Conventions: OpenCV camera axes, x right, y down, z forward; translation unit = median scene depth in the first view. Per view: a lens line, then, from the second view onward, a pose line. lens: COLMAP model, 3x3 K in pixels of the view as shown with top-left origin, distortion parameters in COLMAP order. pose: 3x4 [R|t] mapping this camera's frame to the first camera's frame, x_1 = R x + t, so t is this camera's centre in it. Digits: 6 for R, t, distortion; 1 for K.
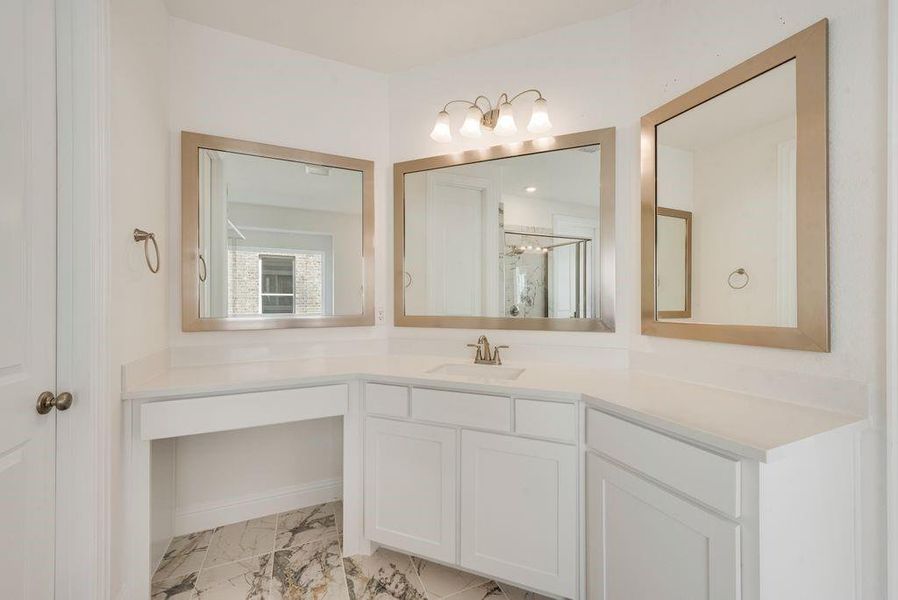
lens RADIAL K [[350.4, 0, 450.6], [0, 350.4, 300.4], [0, 0, 1]] dist [0.015691, -0.002717]
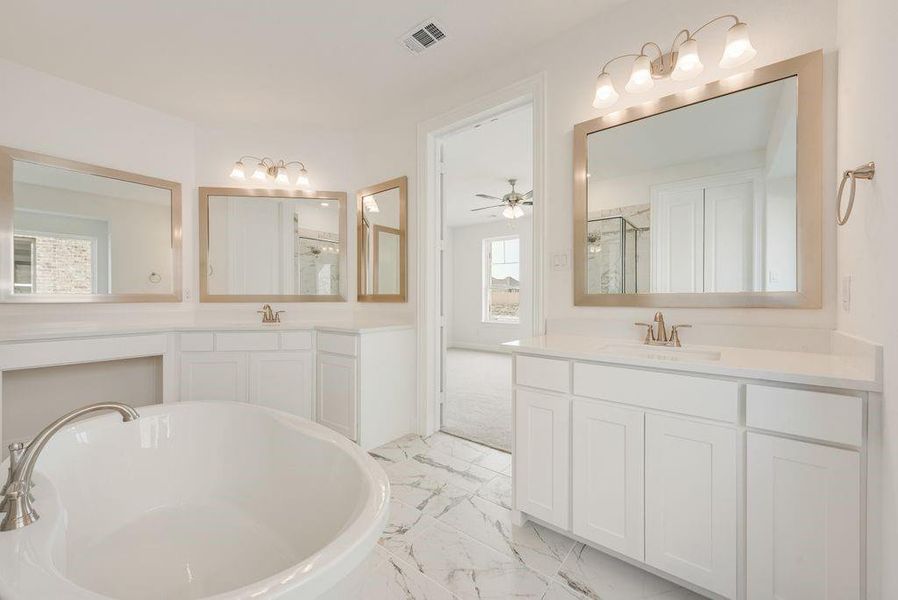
lens RADIAL K [[350.4, 0, 450.0], [0, 350.4, 299.3], [0, 0, 1]] dist [0.015691, -0.002717]
pose [[0.879978, -0.000359, 0.475014, 0.052865], [-0.000416, 0.999999, 0.001526, 0.060628], [-0.475014, -0.001540, 0.879977, -0.741515]]
